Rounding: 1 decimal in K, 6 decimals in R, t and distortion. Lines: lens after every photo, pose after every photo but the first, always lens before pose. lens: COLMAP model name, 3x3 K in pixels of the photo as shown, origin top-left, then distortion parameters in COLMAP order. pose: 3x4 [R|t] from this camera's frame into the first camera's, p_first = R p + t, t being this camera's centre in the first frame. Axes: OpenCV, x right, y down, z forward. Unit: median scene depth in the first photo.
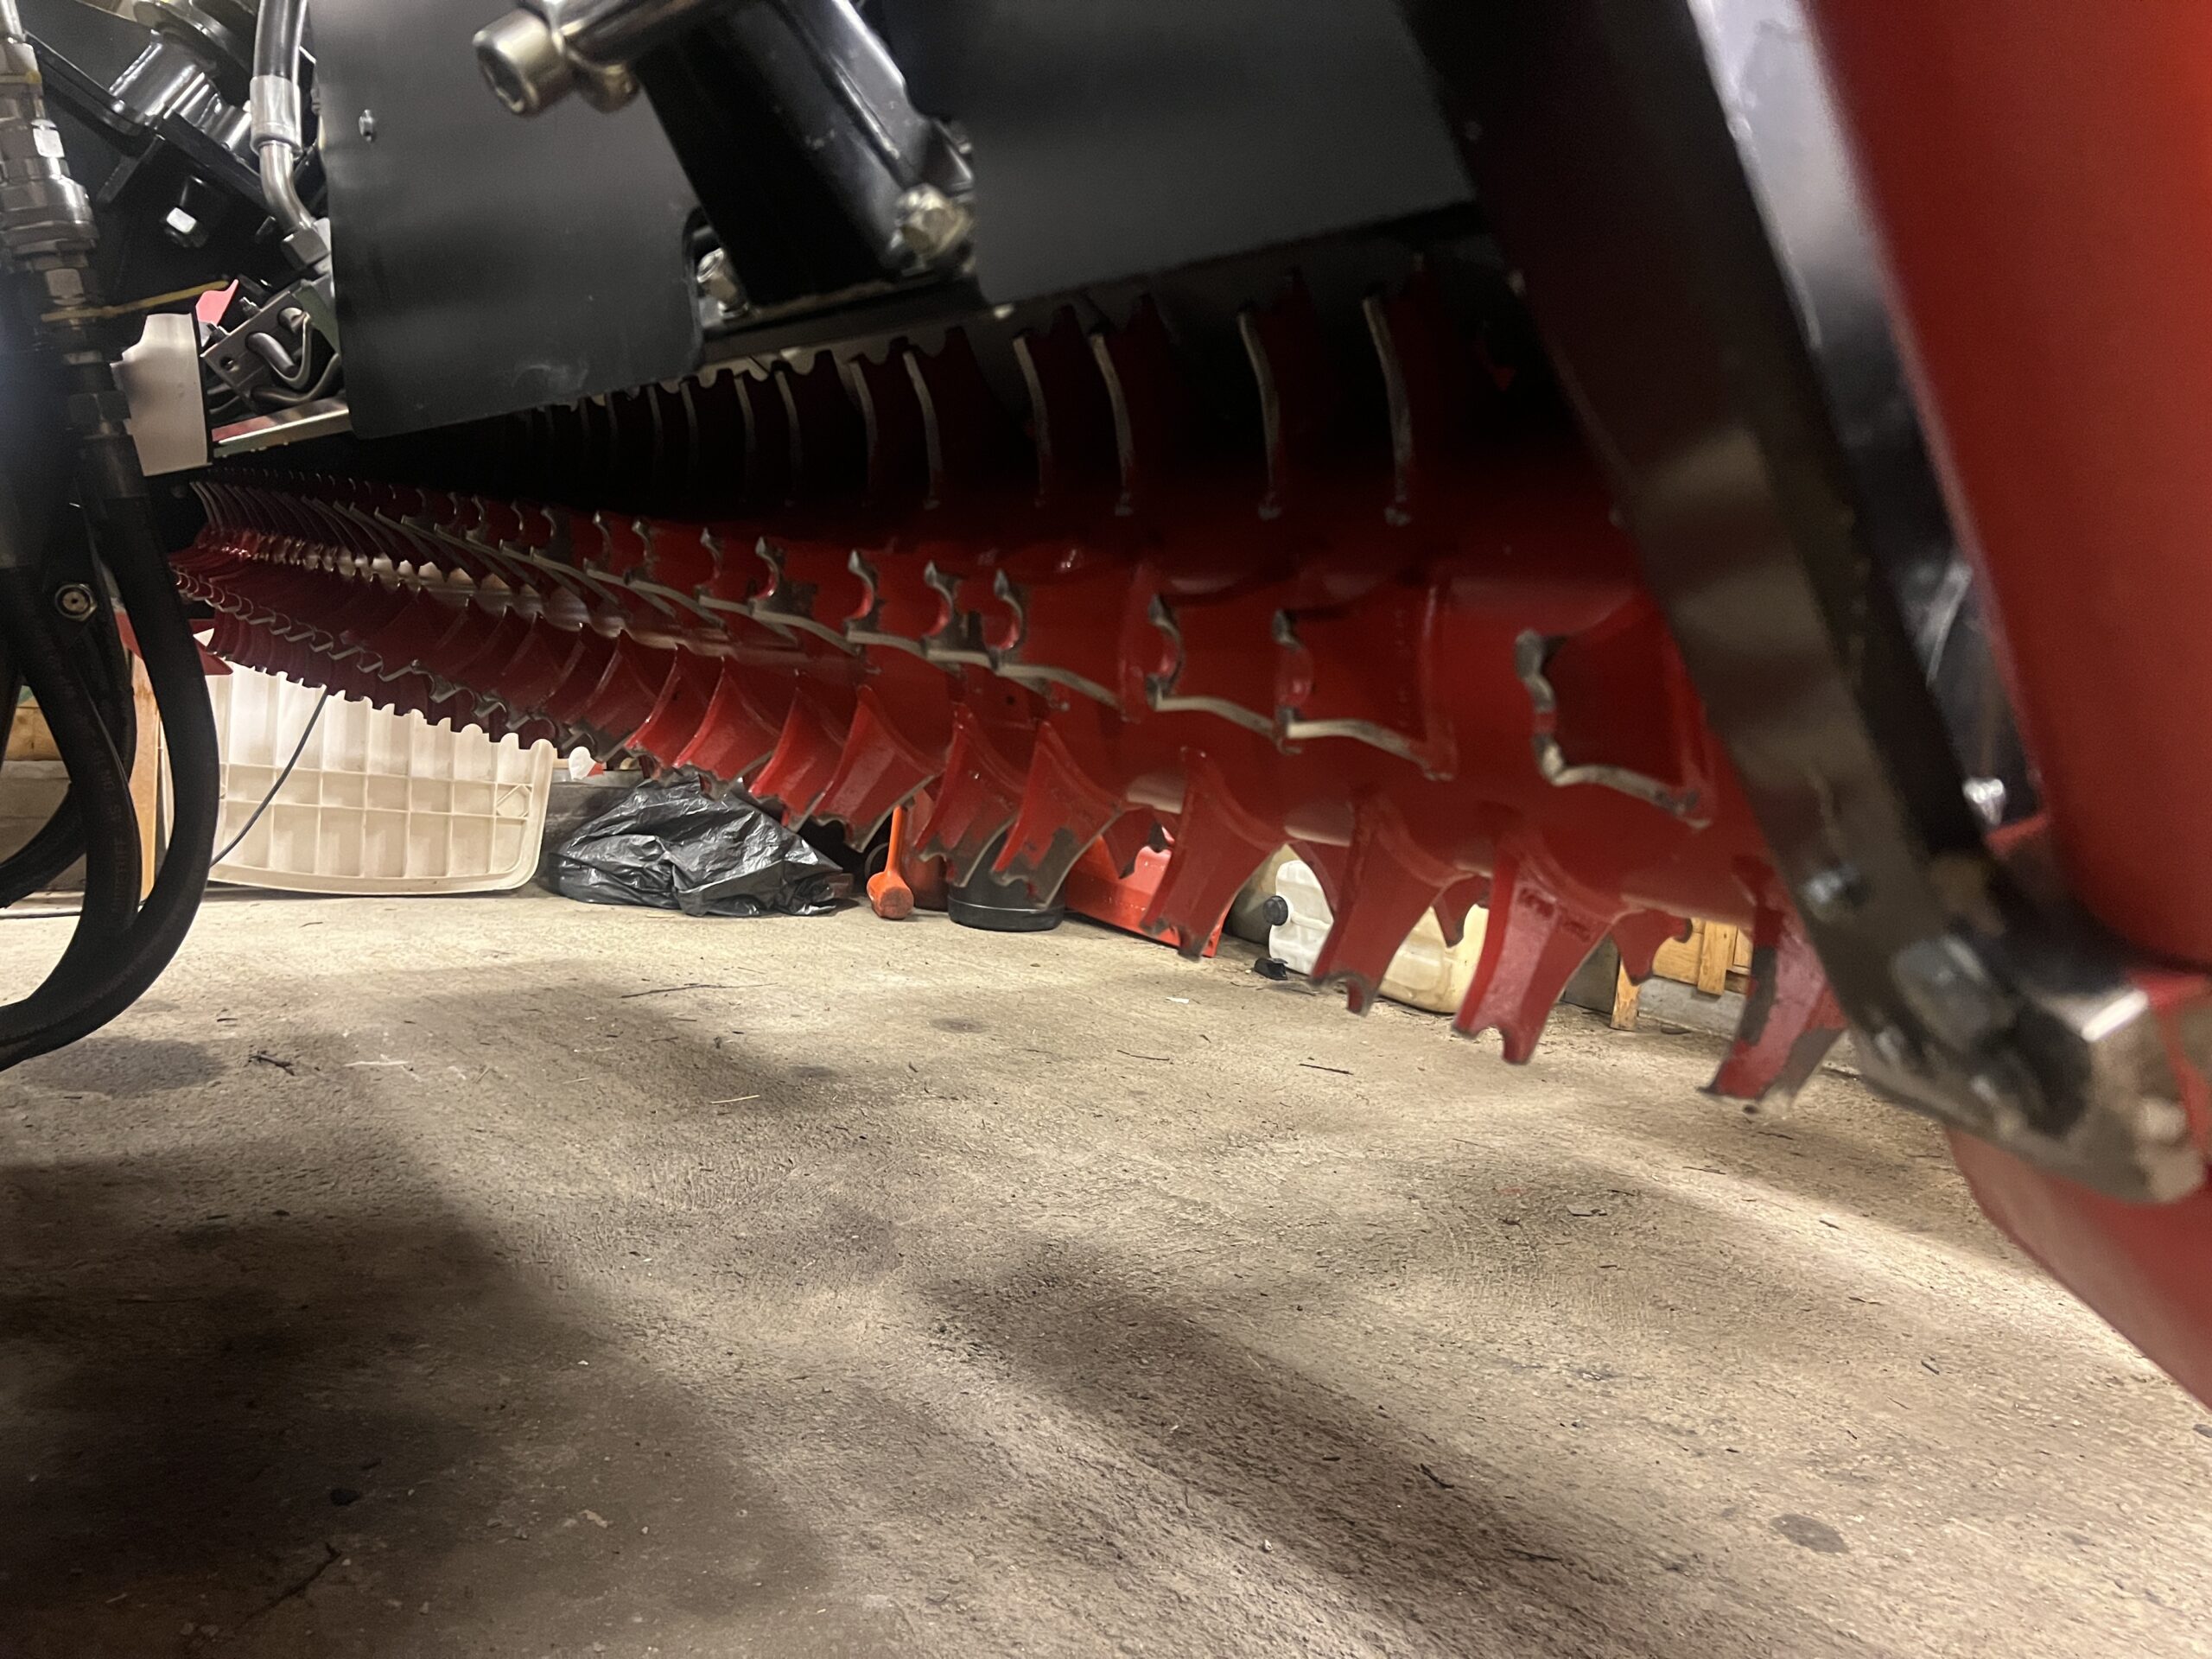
lens RADIAL K [[1676.6, 0, 1106.0], [0, 1676.6, 829.5], [0, 0, 1]] dist [0.054975, -0.055726]
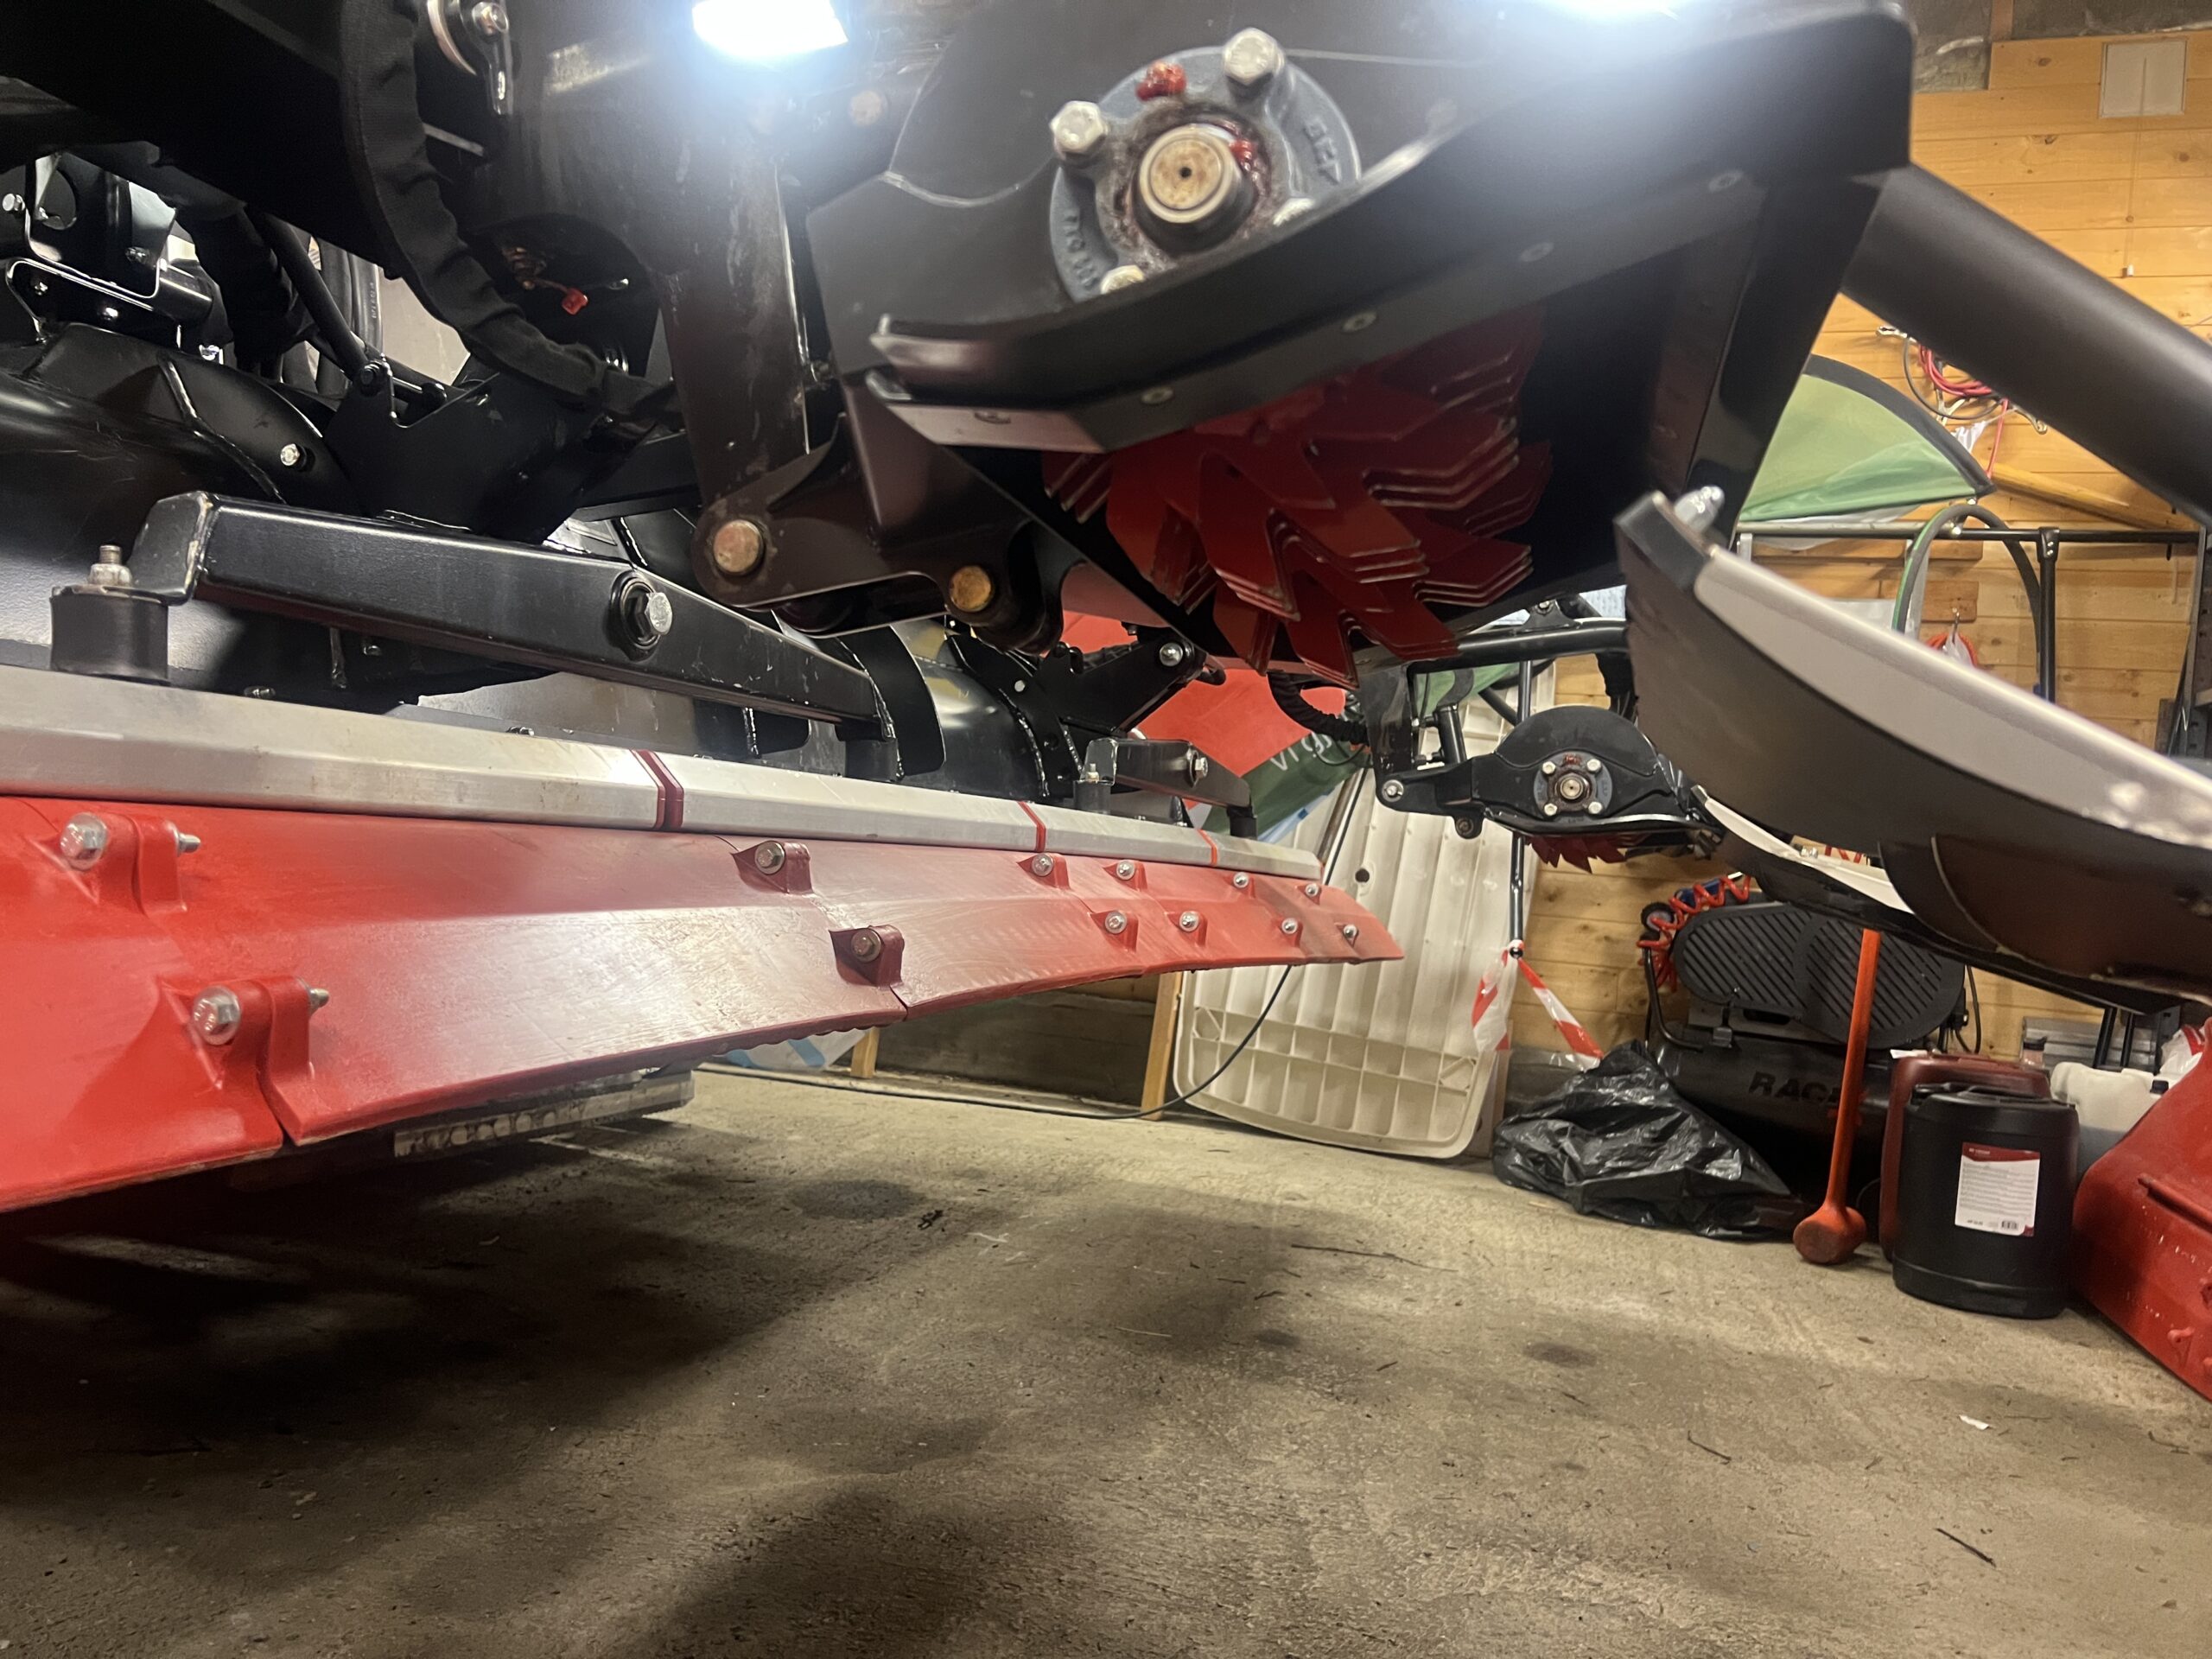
lens RADIAL K [[1676.6, 0, 1106.0], [0, 1676.6, 829.5], [0, 0, 1]] dist [0.054975, -0.055726]
pose [[0.570786, -0.033115, -0.820430, 0.364838], [-0.137032, 0.981332, -0.134946, 0.005678], [0.809583, 0.189451, 0.555593, 0.238328]]
